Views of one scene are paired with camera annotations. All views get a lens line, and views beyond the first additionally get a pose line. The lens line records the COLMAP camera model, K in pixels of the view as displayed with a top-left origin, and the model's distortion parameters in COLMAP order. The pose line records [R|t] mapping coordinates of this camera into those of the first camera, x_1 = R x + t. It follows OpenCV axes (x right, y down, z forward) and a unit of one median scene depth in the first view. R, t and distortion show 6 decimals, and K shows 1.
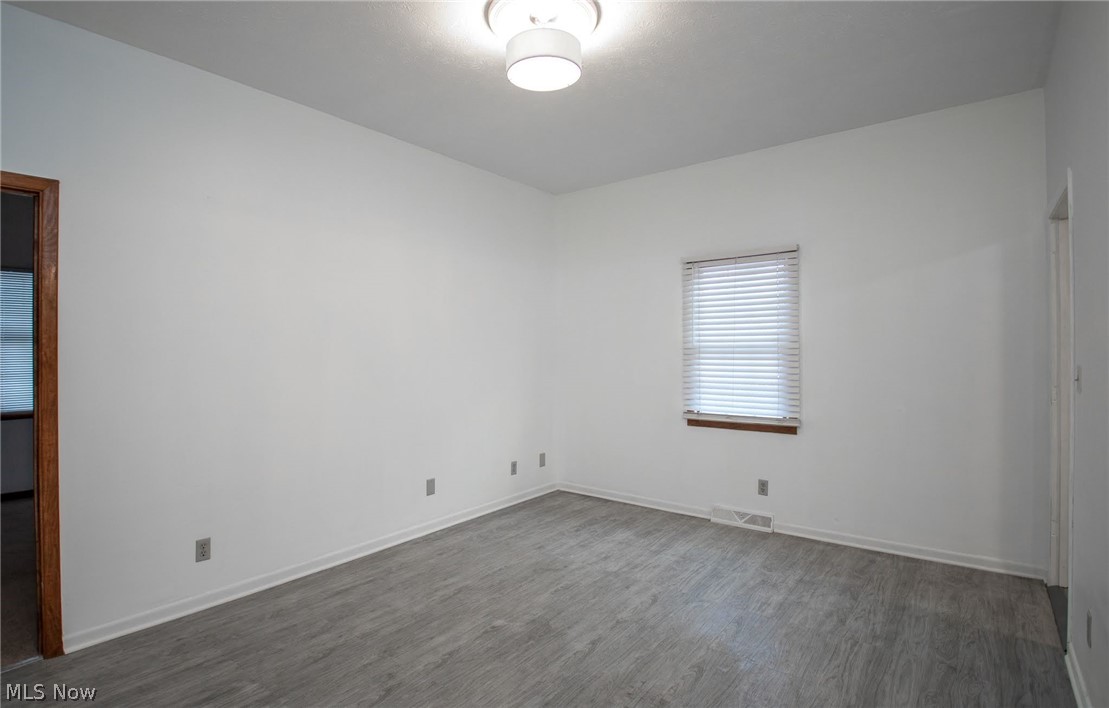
lens RADIAL K [[533.1, 0, 578.1], [0, 533.1, 338.6], [0, 0, 1]] dist [0.004118, -0.000379]
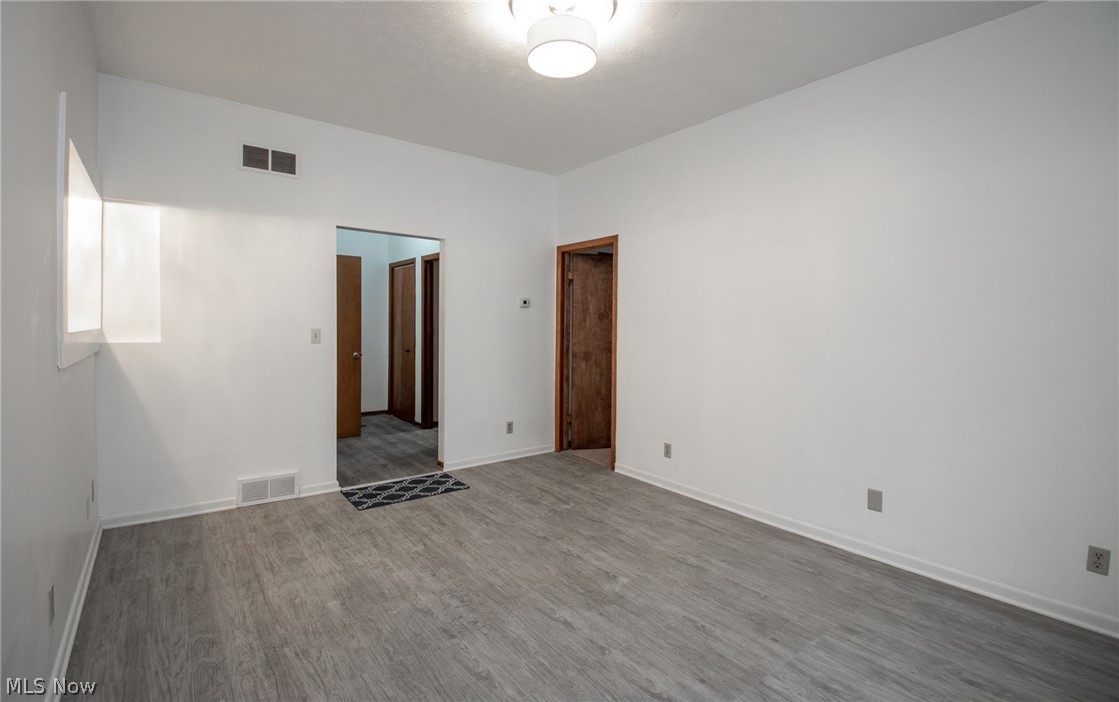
lens RADIAL K [[512.7, 0, 573.9], [0, 512.7, 330.1], [0, 0, 1]] dist [-0.015460, -0.002107]
pose [[-0.247656, 0.013030, -0.968760, 0.657382], [0.006211, 0.999910, 0.011861, 0.013815], [0.968828, -0.003080, -0.247714, 0.883620]]
